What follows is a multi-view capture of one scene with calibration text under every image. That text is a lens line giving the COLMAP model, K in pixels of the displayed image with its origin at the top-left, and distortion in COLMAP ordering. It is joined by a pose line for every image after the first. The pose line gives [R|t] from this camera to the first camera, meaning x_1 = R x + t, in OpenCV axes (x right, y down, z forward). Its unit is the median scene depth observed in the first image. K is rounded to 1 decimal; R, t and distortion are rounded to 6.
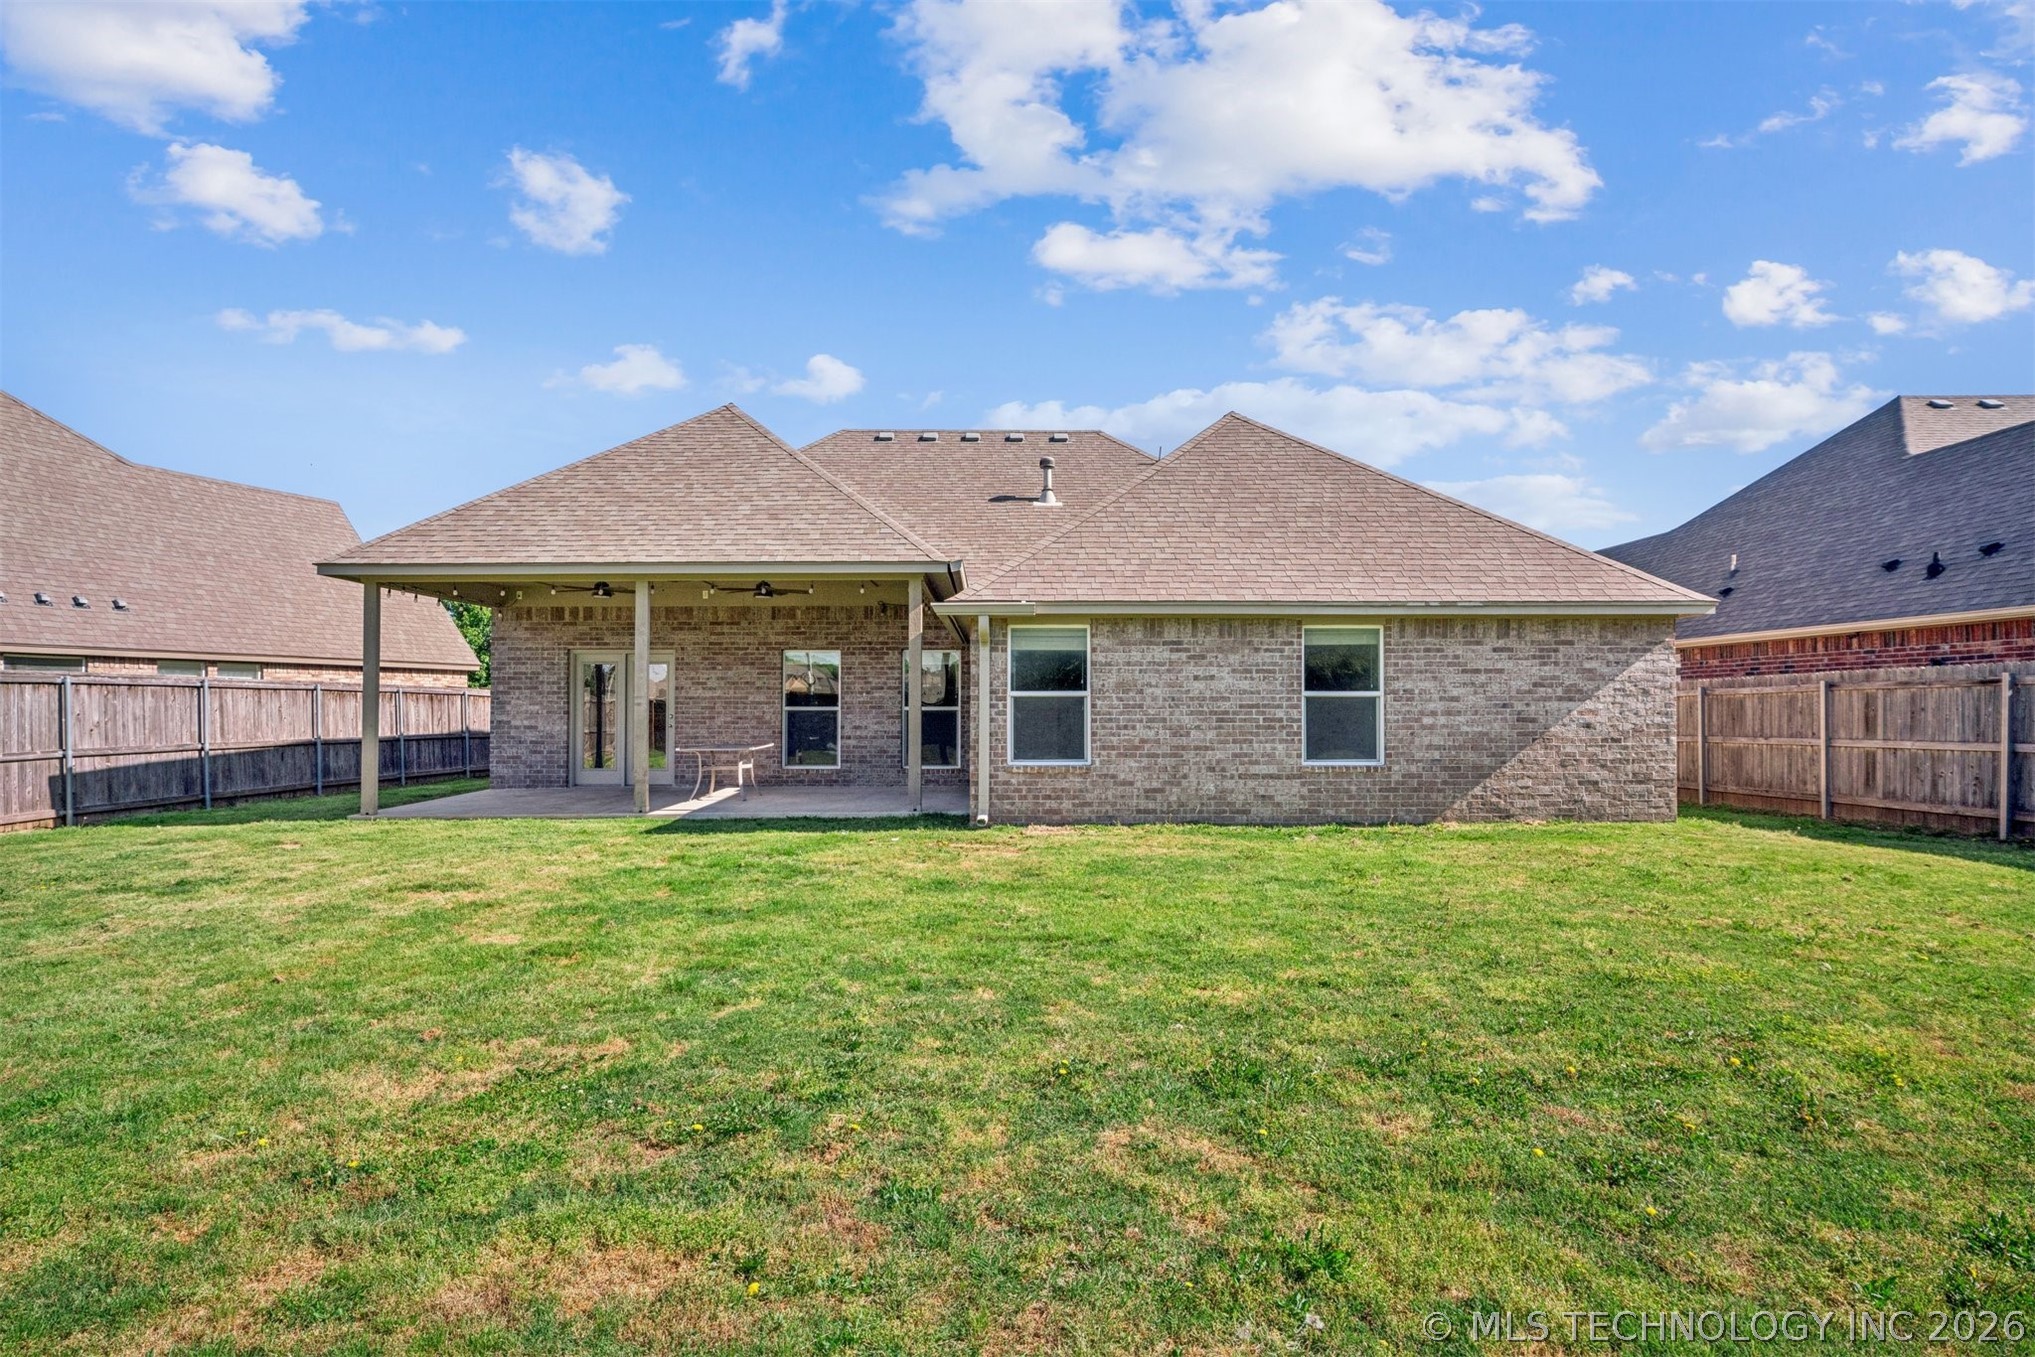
lens RADIAL K [[1191.4, 0, 1018.3], [0, 1191.4, 696.6], [0, 0, 1]] dist [0.009890, 0.000714]
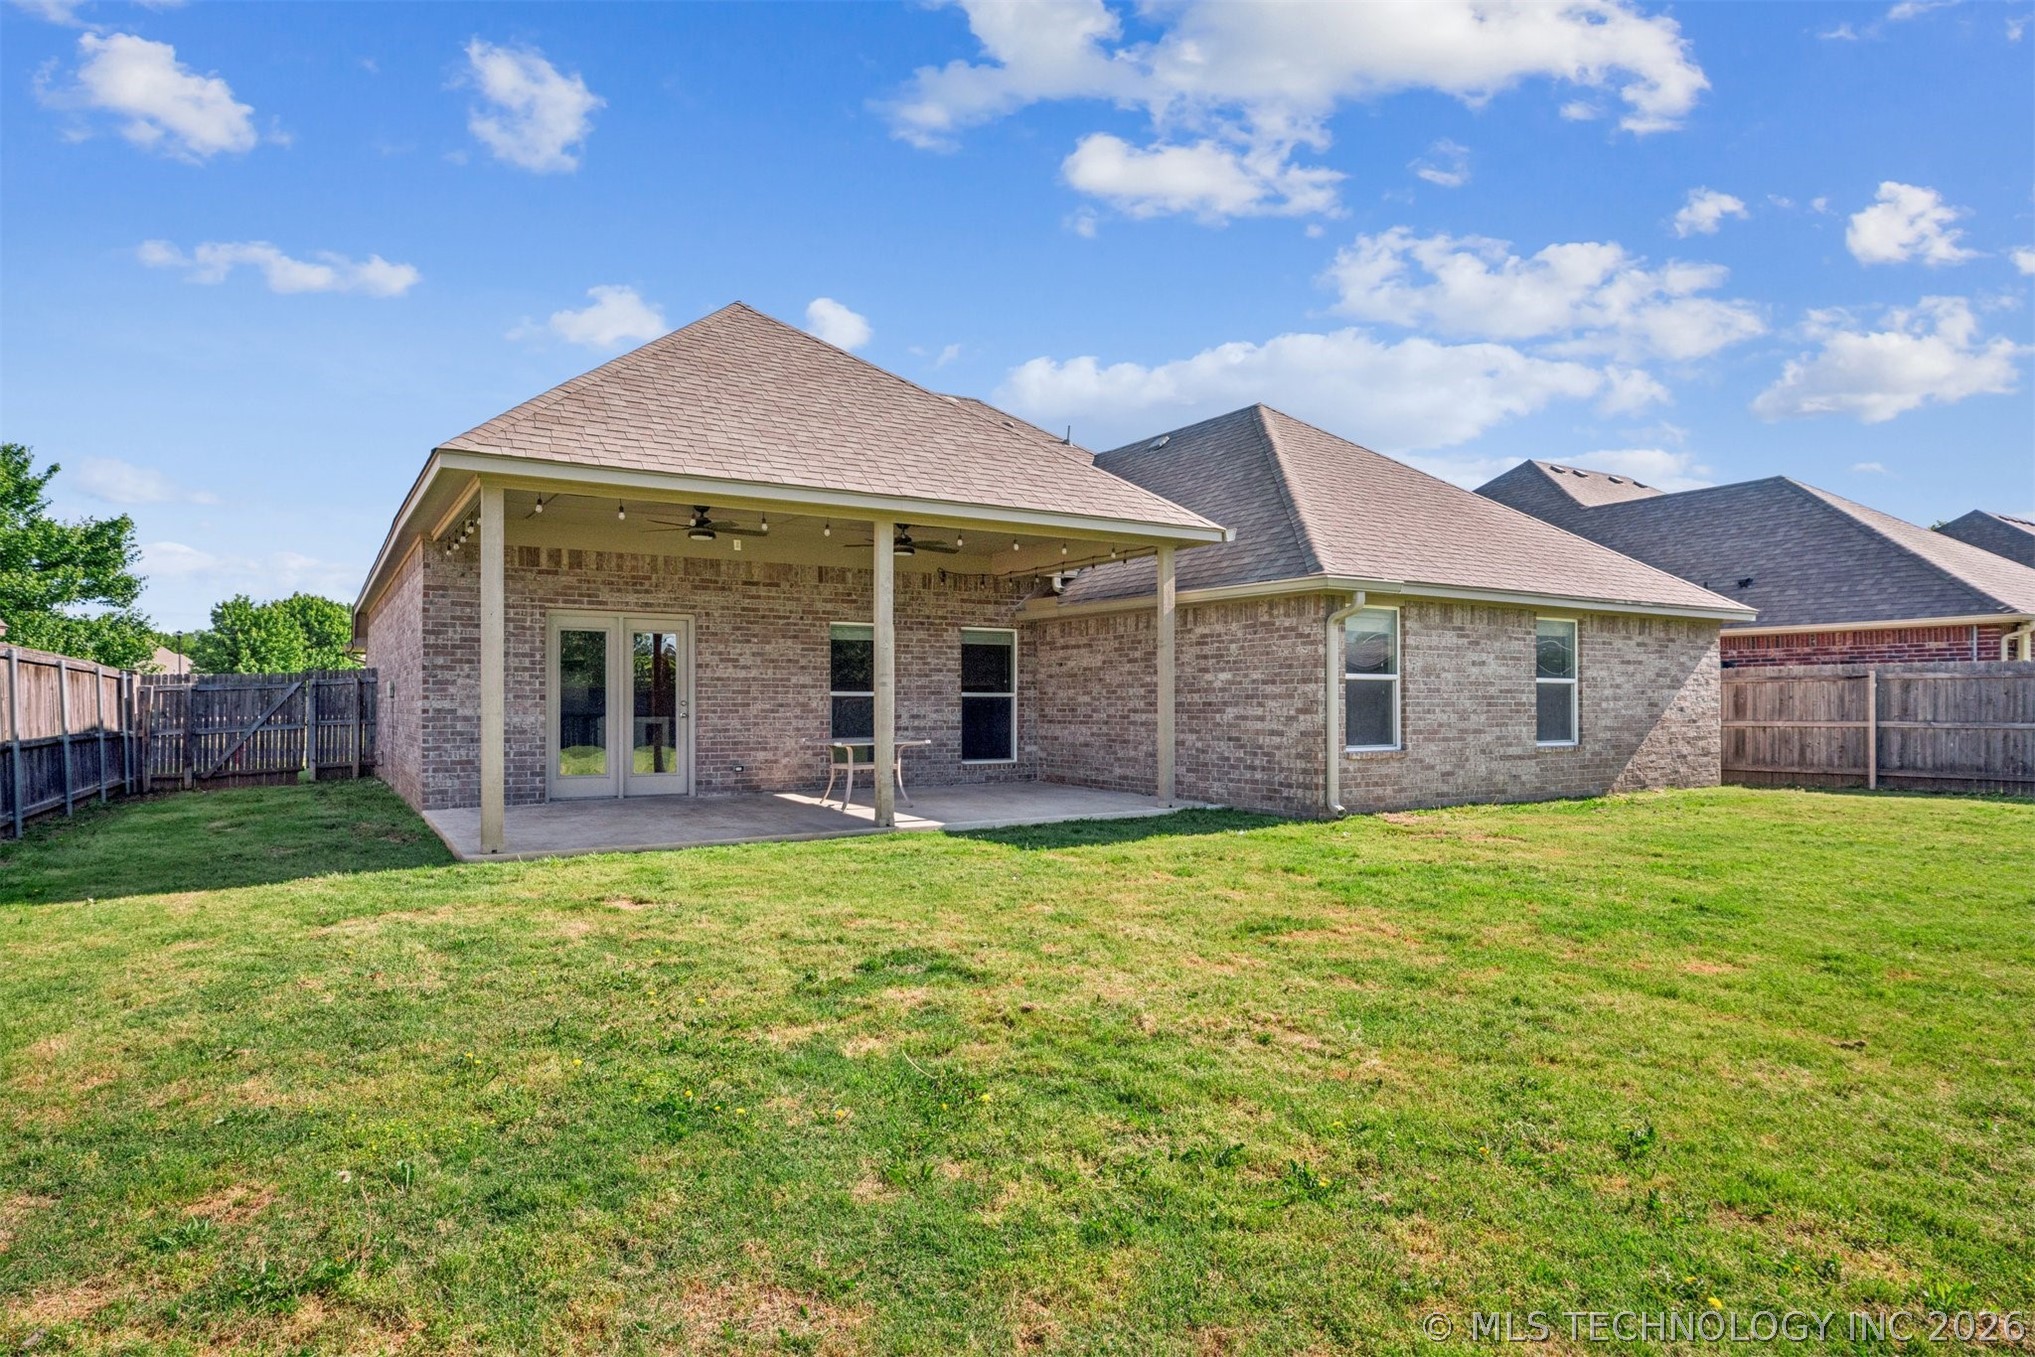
lens RADIAL K [[1186.5, 0, 1036.4], [0, 1186.5, 698.9], [0, 0, 1]] dist [0.005990, 0.003610]
pose [[0.834436, 0.004204, 0.551089, -0.708692], [-0.006486, 0.999977, 0.002193, 0.014864], [-0.551067, -0.005404, 0.834444, 0.342791]]
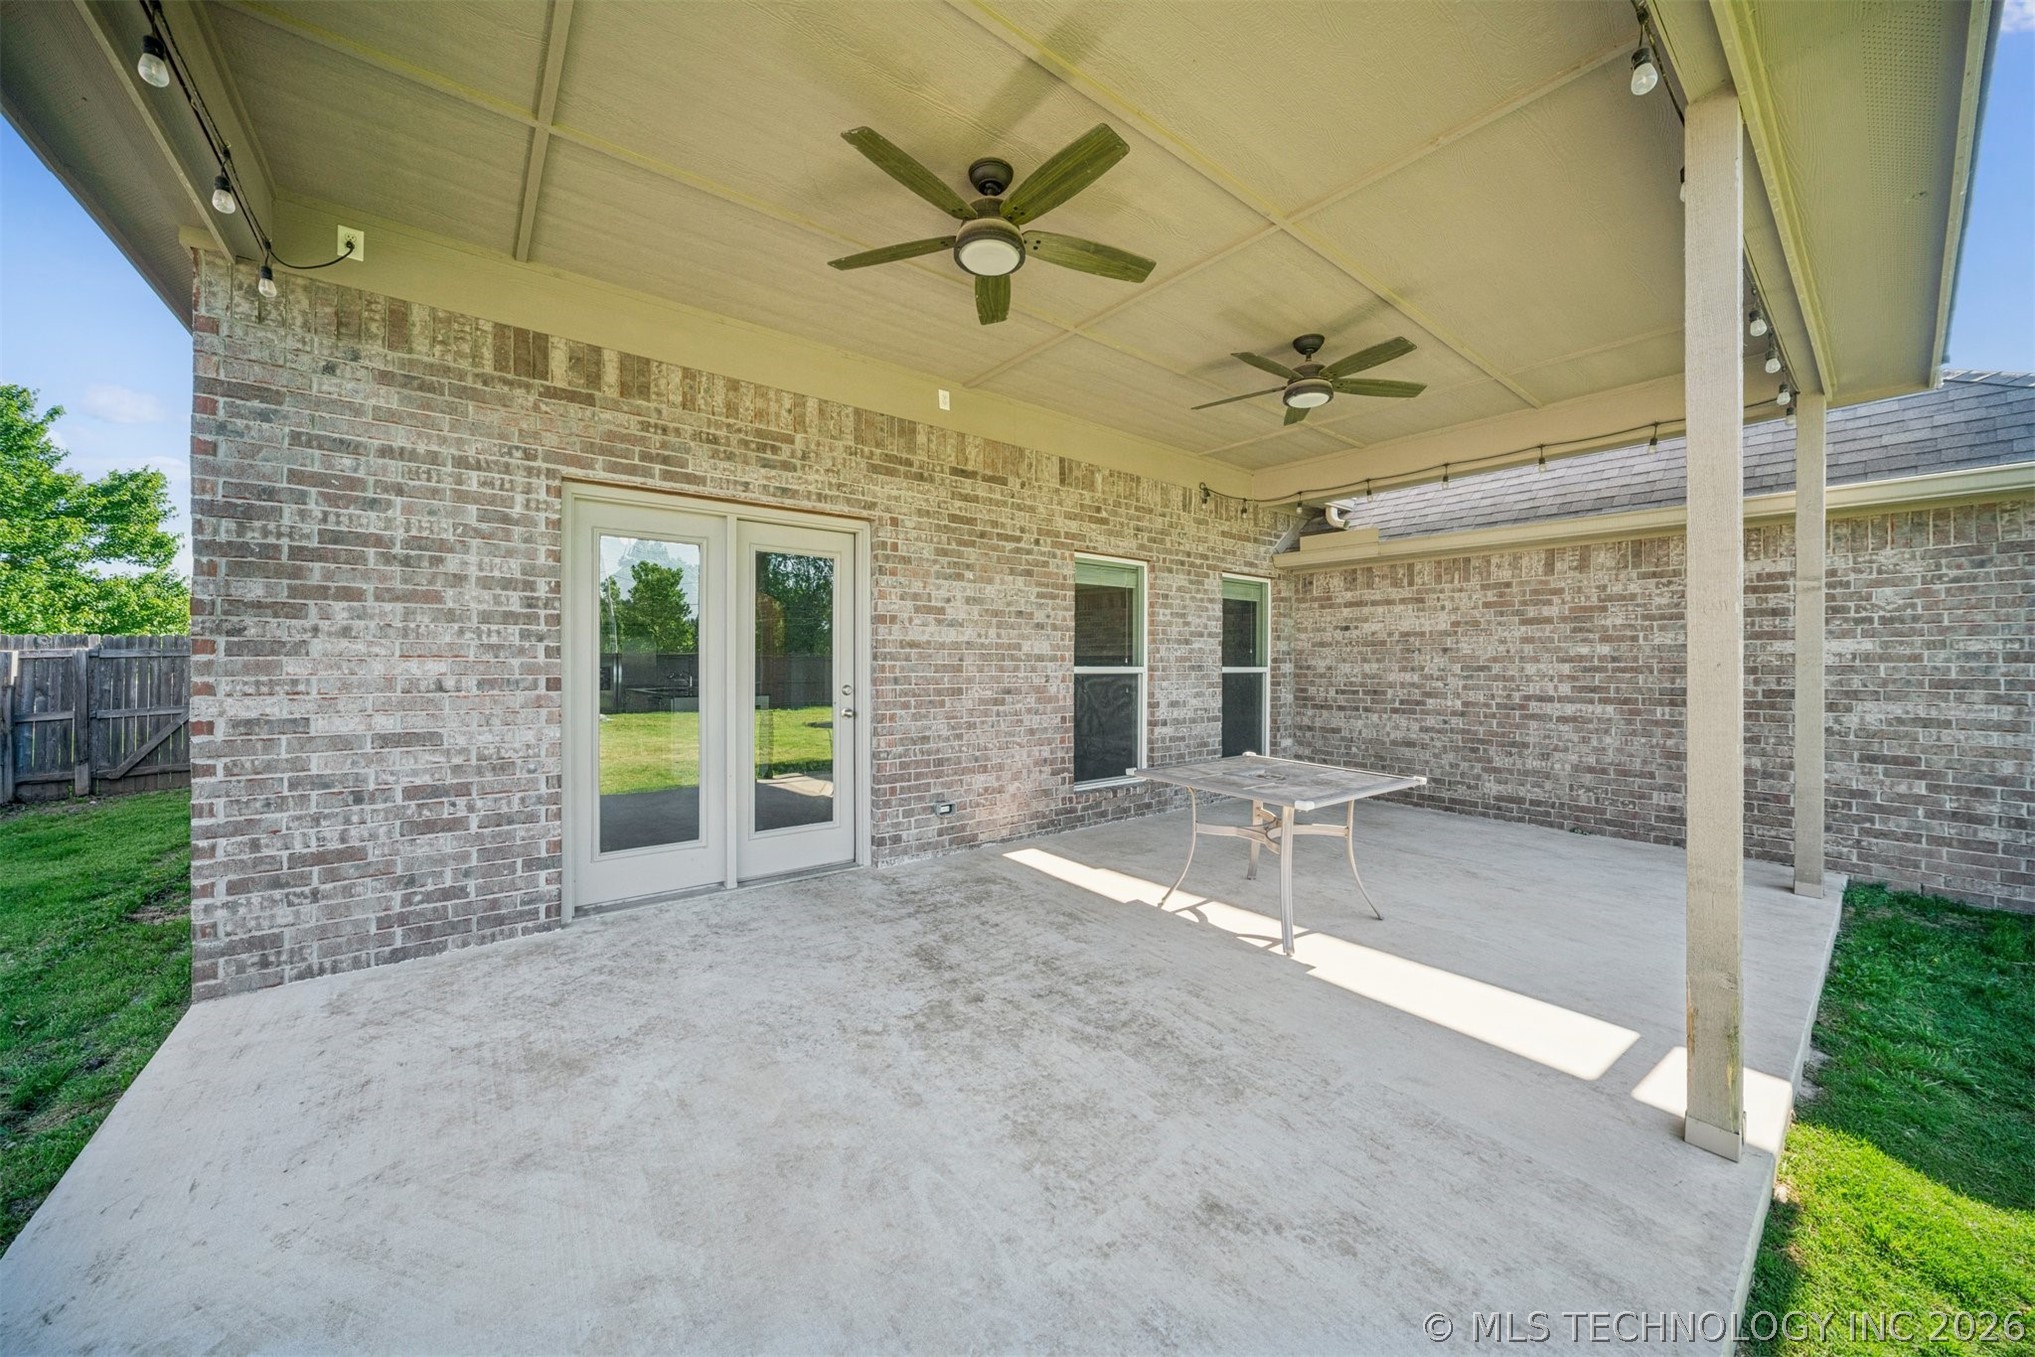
lens RADIAL K [[720.1, 0, 1006.7], [0, 720.1, 666.9], [0, 0, 1]] dist [-0.018713, 0.002497]
pose [[0.776923, 0.001753, 0.629593, -0.548316], [-0.011437, 0.999870, 0.011330, 0.007814], [-0.629492, -0.016003, 0.776842, 1.065543]]
